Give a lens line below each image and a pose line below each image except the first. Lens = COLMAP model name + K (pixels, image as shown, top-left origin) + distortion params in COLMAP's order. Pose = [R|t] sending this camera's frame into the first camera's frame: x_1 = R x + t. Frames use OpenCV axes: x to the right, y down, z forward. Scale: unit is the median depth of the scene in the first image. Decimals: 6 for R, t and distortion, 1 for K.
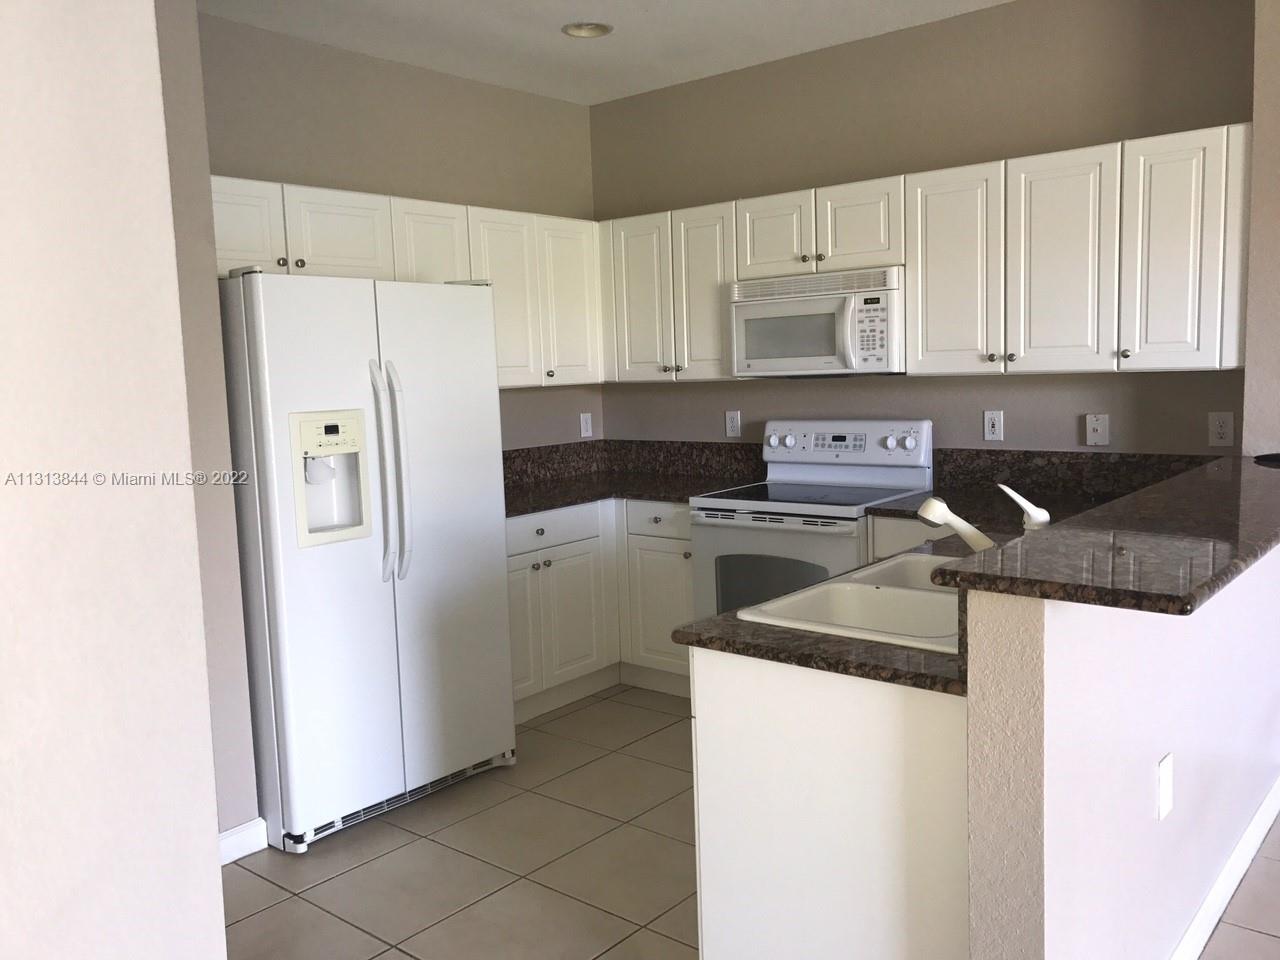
lens RADIAL K [[1050.1, 0, 640.0], [0, 1050.1, 480.0], [0, 0, 1]] dist [-0.003179, -0.012923]
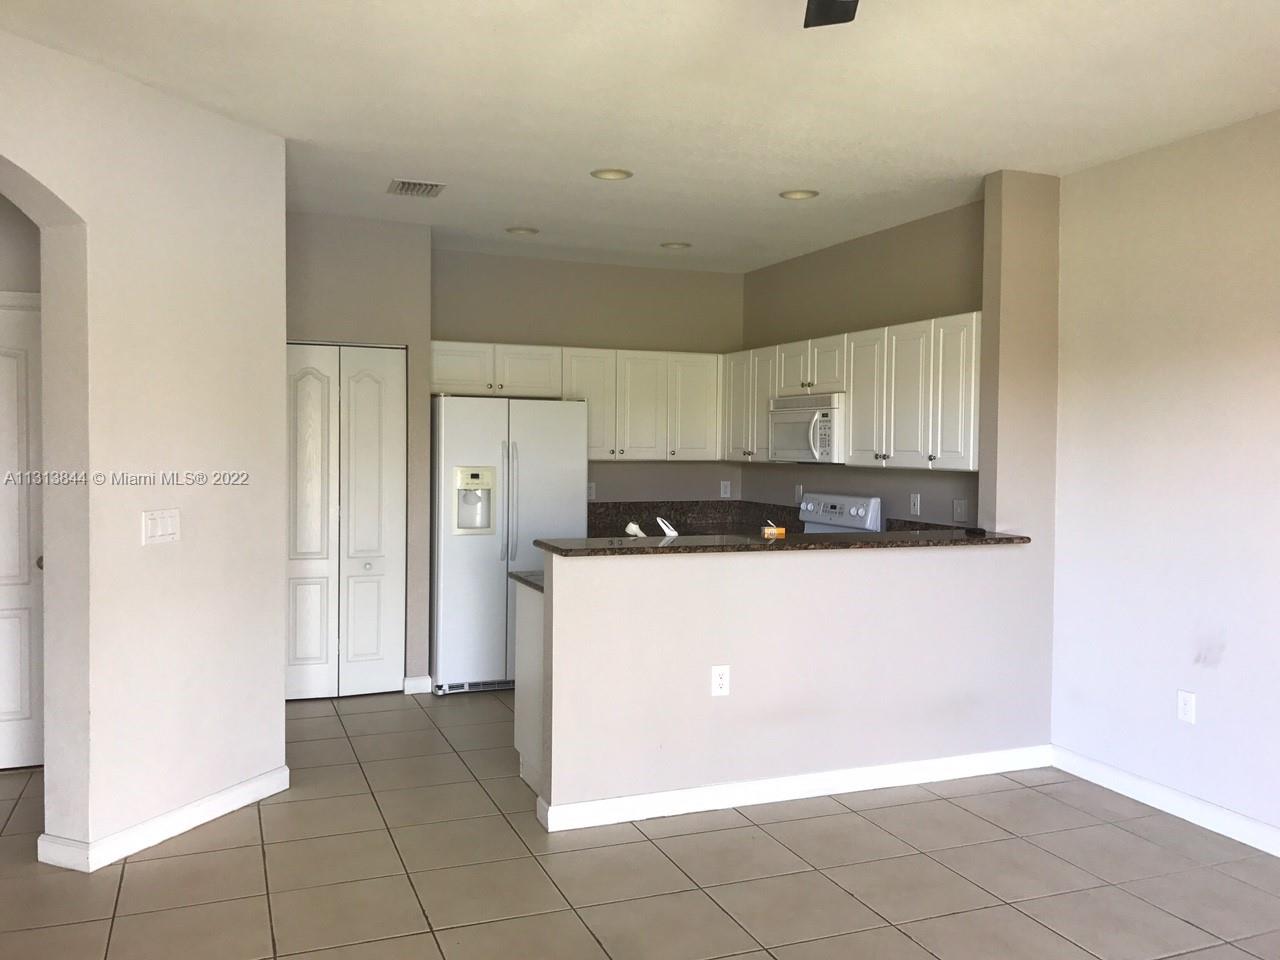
lens RADIAL K [[1050.1, 0, 640.0], [0, 1050.1, 480.0], [0, 0, 1]] dist [-0.003179, -0.012923]
pose [[0.882498, 0.060635, -0.466391, 0.687811], [-0.091839, 0.994781, -0.044447, 0.013195], [0.461262, 0.082057, 0.883461, -0.441619]]
